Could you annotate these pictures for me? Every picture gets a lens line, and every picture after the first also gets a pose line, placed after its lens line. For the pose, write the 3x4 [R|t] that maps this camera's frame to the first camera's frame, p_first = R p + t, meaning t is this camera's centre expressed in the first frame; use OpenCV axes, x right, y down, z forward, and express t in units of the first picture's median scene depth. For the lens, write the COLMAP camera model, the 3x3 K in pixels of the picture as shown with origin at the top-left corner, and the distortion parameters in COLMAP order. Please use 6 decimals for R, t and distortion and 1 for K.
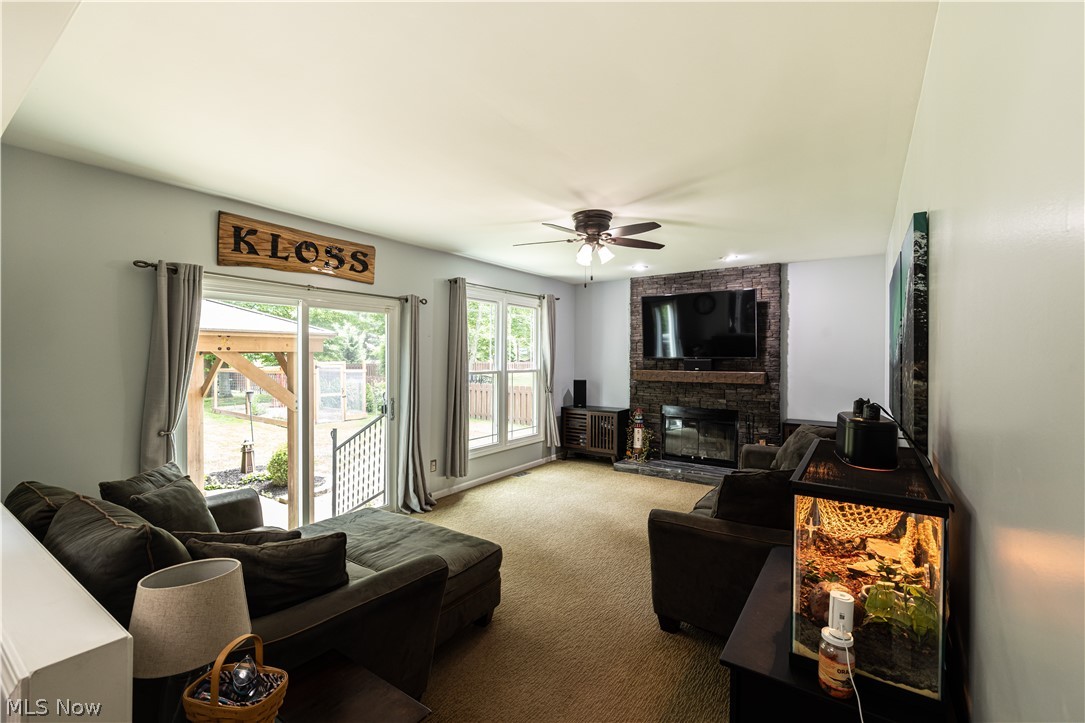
lens RADIAL K [[482.6, 0, 542.5], [0, 482.6, 361.5], [0, 0, 1]] dist [-0.001050, 0.000052]
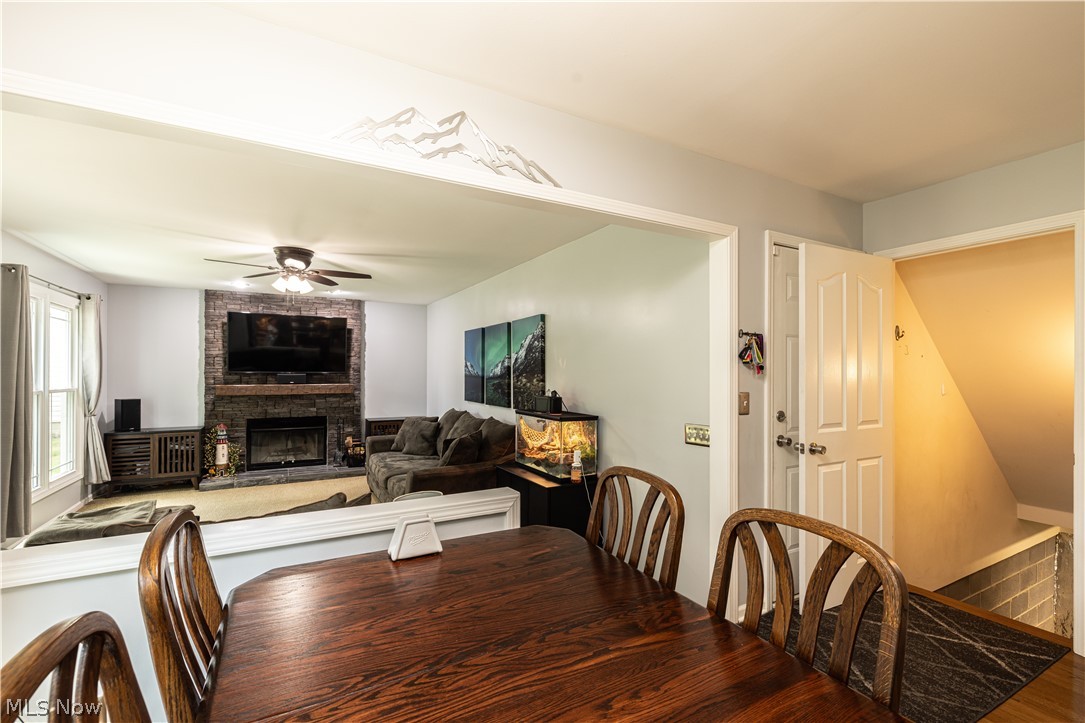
lens RADIAL K [[472.6, 0, 544.0], [0, 472.6, 371.0], [0, 0, 1]] dist [-0.000814, 0.000433]
pose [[0.468190, -0.000467, 0.883627, -0.350909], [0.008374, 0.999957, -0.003909, -0.002024], [-0.883588, 0.009229, 0.468174, -0.035784]]
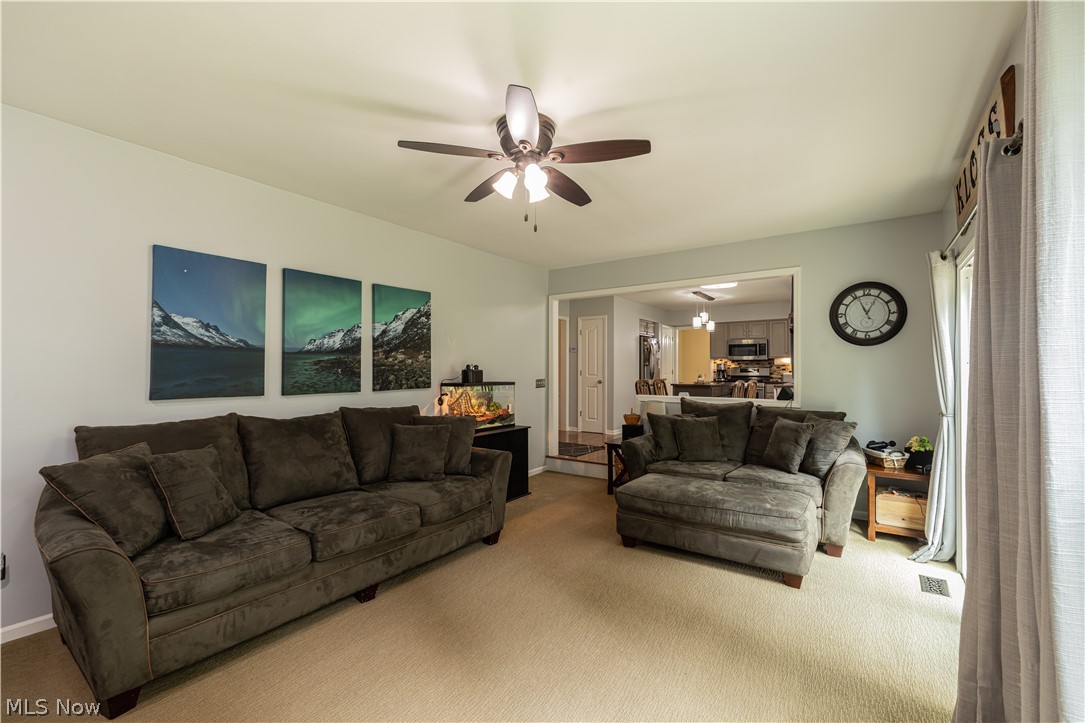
lens RADIAL K [[452.4, 0, 542.5], [0, 452.4, 361.5], [0, 0, 1]] dist [0.000188, 0.000056]
pose [[-0.999233, -0.002335, 0.039089, 0.036978], [-0.002623, 0.999970, -0.007310, 0.019281], [-0.039071, -0.007407, -0.999209, 0.906803]]
